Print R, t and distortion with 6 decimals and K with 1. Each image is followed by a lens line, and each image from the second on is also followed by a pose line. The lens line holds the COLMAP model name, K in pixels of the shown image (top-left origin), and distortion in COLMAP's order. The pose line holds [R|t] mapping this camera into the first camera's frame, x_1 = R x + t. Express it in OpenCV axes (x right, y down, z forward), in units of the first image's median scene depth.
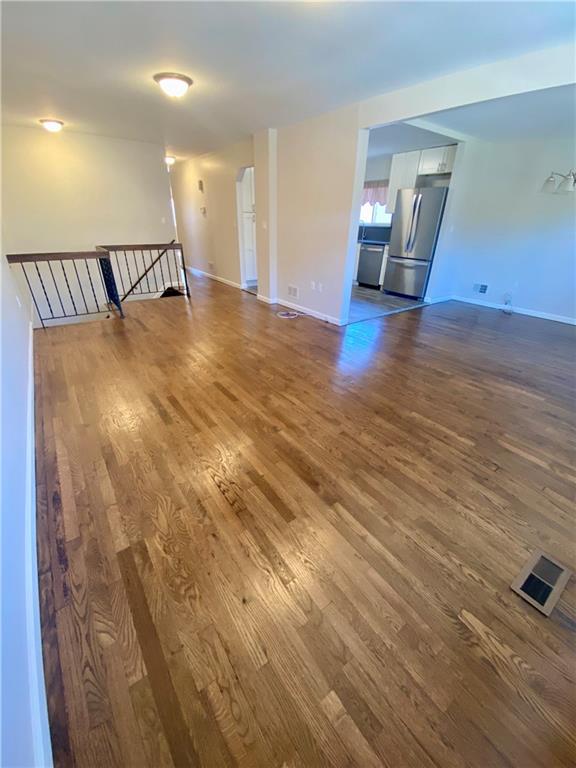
lens RADIAL K [[310.0, 0, 287.7], [0, 310.0, 382.1], [0, 0, 1]] dist [0.027307, -0.026412]
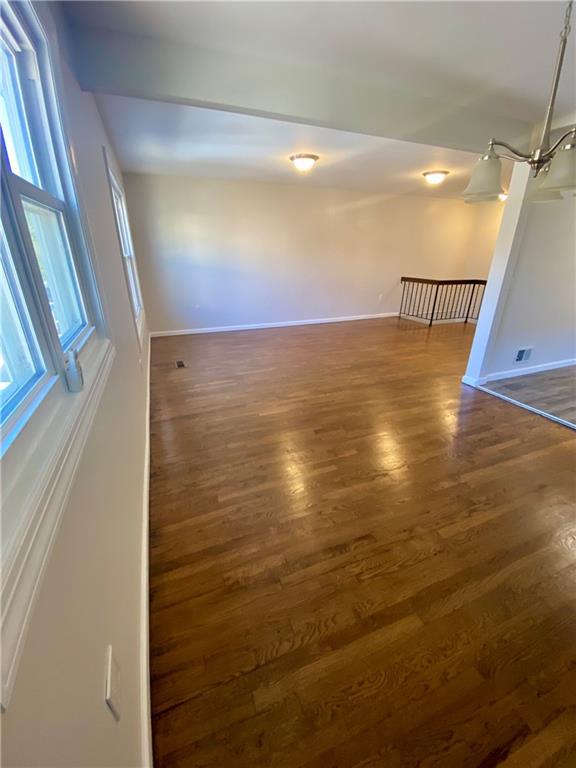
lens RADIAL K [[308.8, 0, 288.0], [0, 308.8, 384.0], [0, 0, 1]] dist [0.022140, -0.023060]
pose [[-0.240351, 0.362225, -0.900569, 1.129925], [-0.456792, 0.776410, 0.434198, -0.357107], [0.856489, 0.515733, -0.021149, 0.680421]]
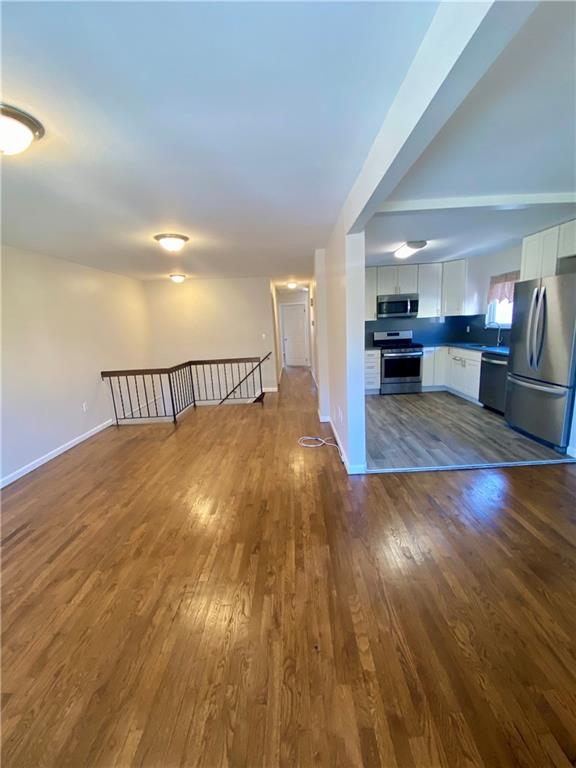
lens RADIAL K [[308.8, 0, 288.0], [0, 308.8, 384.0], [0, 0, 1]] dist [0.022140, -0.023060]
pose [[0.803274, 0.054804, -0.593082, 0.502559], [-0.212471, 0.956611, -0.199376, -0.228461], [0.556423, 0.286166, 0.780066, 0.355808]]
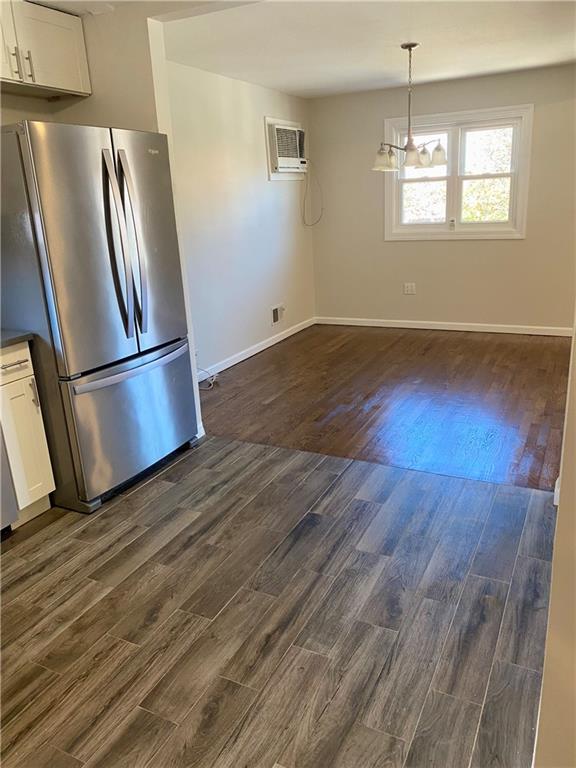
lens RADIAL K [[579.8, 0, 284.1], [0, 579.8, 384.0], [0, 0, 1]] dist [0.028155, -0.041360]
pose [[-0.459128, -0.266103, 0.847579, -0.192933], [0.451268, 0.751962, 0.480532, -0.804397], [-0.765218, 0.603111, -0.225163, 1.449272]]
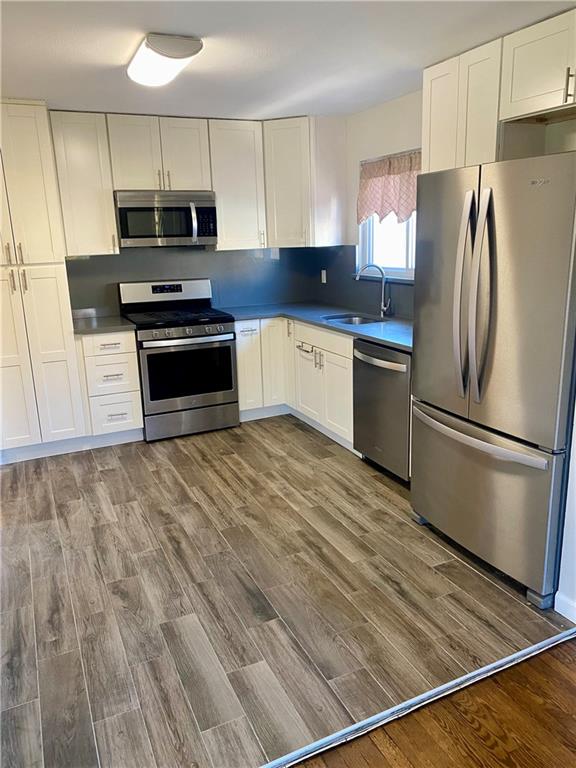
lens RADIAL K [[579.8, 0, 284.1], [0, 579.8, 384.0], [0, 0, 1]] dist [0.028155, -0.041360]
pose [[0.981341, -0.000241, -0.192274, 0.458601], [-0.042371, 0.975145, -0.217478, -0.449152], [0.187548, 0.221567, 0.956940, 0.736283]]
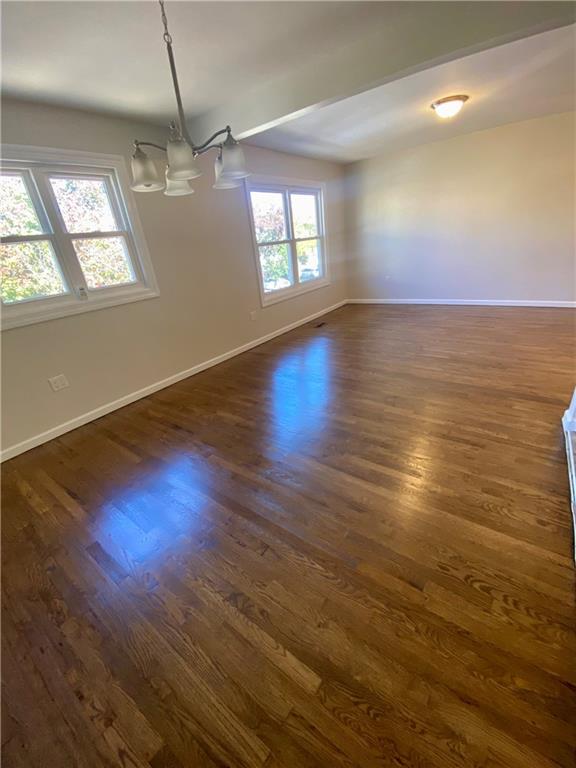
lens RADIAL K [[308.8, 0, 288.0], [0, 308.8, 384.0], [0, 0, 1]] dist [0.022140, -0.023060]
pose [[-0.948173, 0.203445, -0.244088, 0.756770], [-0.062865, 0.632875, 0.771698, -0.622554], [0.311475, 0.747047, -0.587285, 1.215428]]
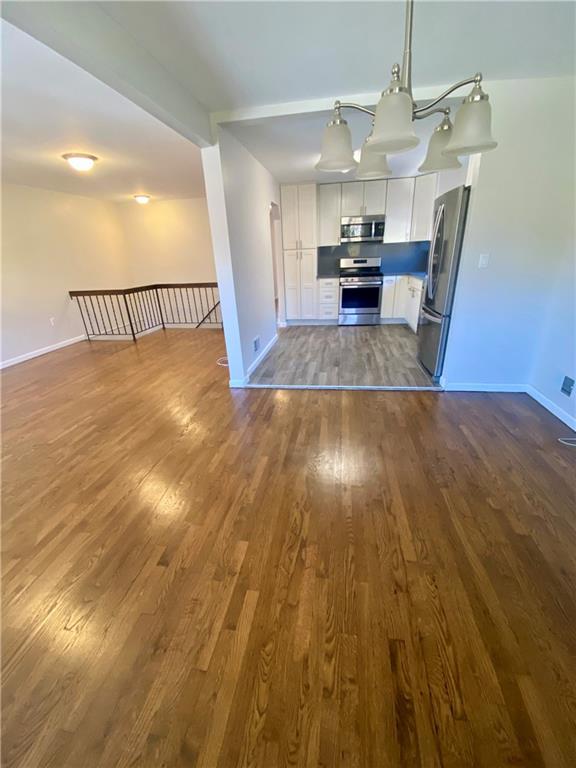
lens RADIAL K [[310.0, 0, 287.7], [0, 310.0, 382.1], [0, 0, 1]] dist [0.027307, -0.026412]
pose [[0.707891, 0.224008, -0.669859, 0.876103], [-0.275798, 0.960753, 0.029830, -0.284012], [0.650251, 0.163629, 0.741889, 0.555496]]
